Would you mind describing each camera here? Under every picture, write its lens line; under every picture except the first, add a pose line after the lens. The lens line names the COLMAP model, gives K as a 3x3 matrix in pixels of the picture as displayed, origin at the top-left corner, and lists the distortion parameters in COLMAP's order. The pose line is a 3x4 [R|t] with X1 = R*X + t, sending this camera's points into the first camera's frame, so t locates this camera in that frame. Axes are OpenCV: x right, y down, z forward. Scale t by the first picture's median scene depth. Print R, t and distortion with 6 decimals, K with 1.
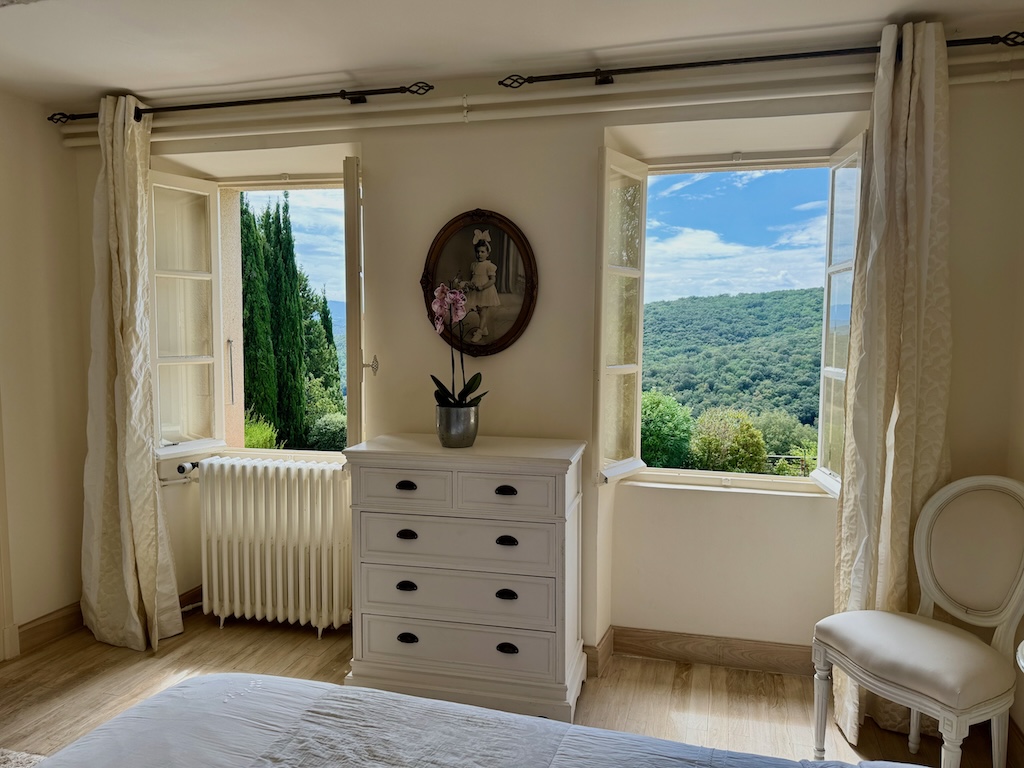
lens RADIAL K [[709.2, 0, 512.0], [0, 709.2, 384.0], [0, 0, 1]] dist [0.088642, -0.109231]
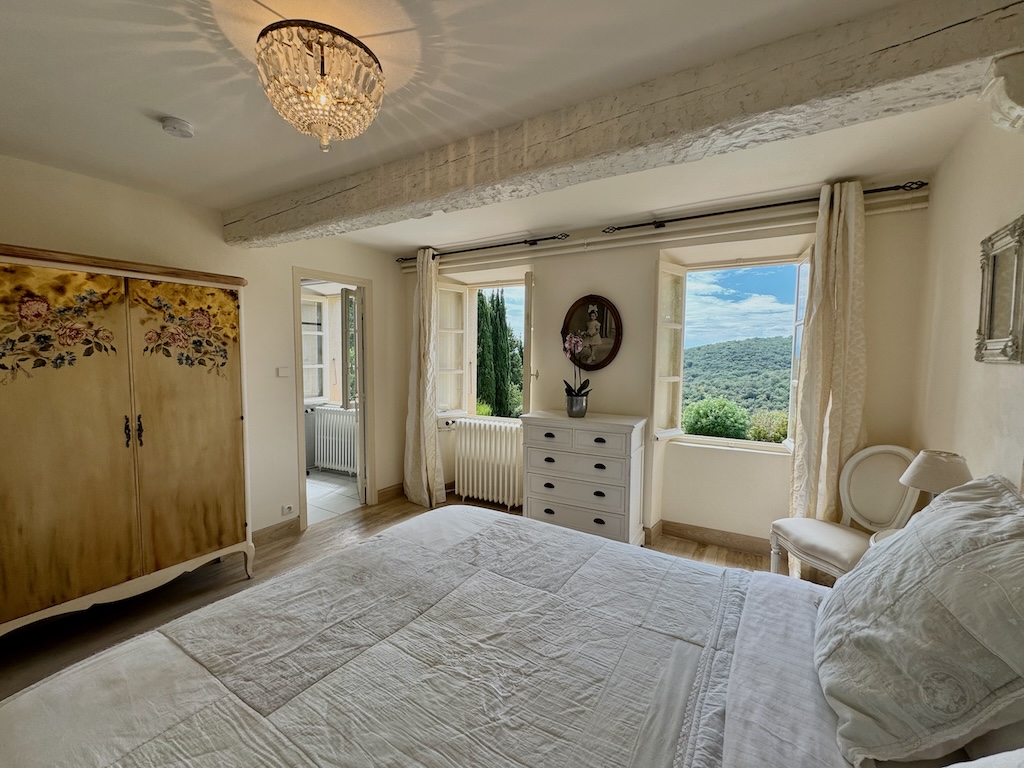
lens RADIAL K [[410.8, 0, 517.1], [0, 410.8, 383.5], [0, 0, 1]] dist [0.000558, -0.000026]
pose [[0.965084, 0.021533, -0.261056, 0.053527], [-0.025248, 0.999622, -0.010885, 0.012122], [0.260723, 0.017096, 0.965262, -0.118936]]
